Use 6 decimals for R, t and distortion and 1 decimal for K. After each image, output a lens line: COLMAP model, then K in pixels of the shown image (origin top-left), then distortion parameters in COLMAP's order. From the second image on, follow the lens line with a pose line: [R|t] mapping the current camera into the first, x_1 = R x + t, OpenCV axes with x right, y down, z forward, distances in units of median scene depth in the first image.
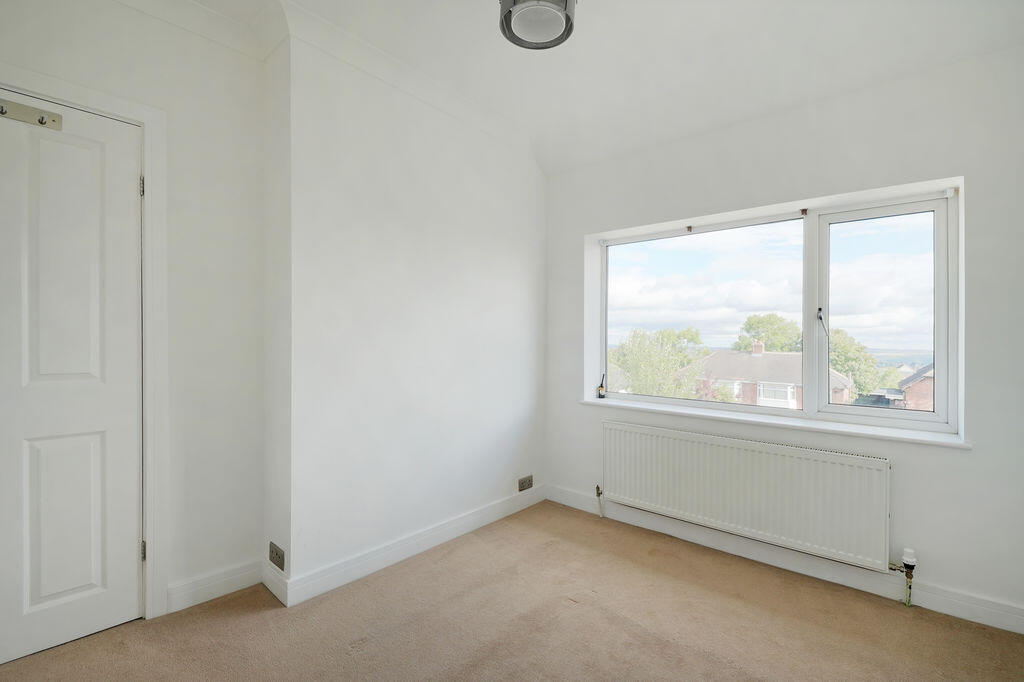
lens RADIAL K [[446.3, 0, 509.1], [0, 446.3, 349.7], [0, 0, 1]] dist [-0.063684, 0.000136]
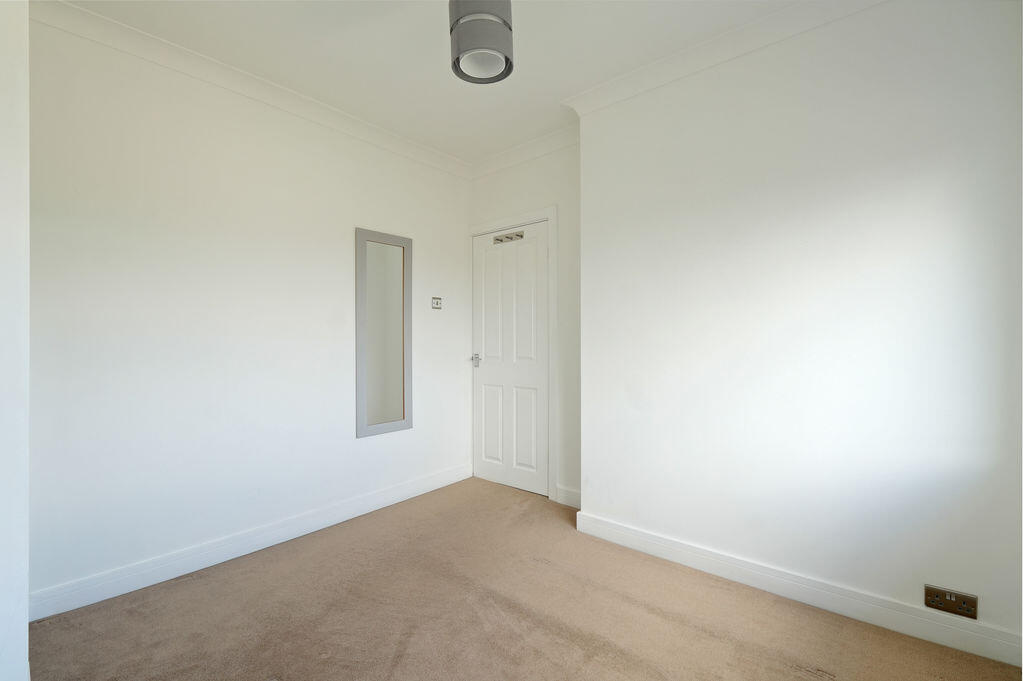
lens RADIAL K [[445.9, 0, 508.6], [0, 445.9, 349.2], [0, 0, 1]] dist [-0.063684, 0.000136]
pose [[-0.061086, 0.011357, -0.998068, 1.003771], [-0.001067, 0.999934, 0.011444, -0.006825], [0.998132, 0.001764, -0.061070, 0.934698]]
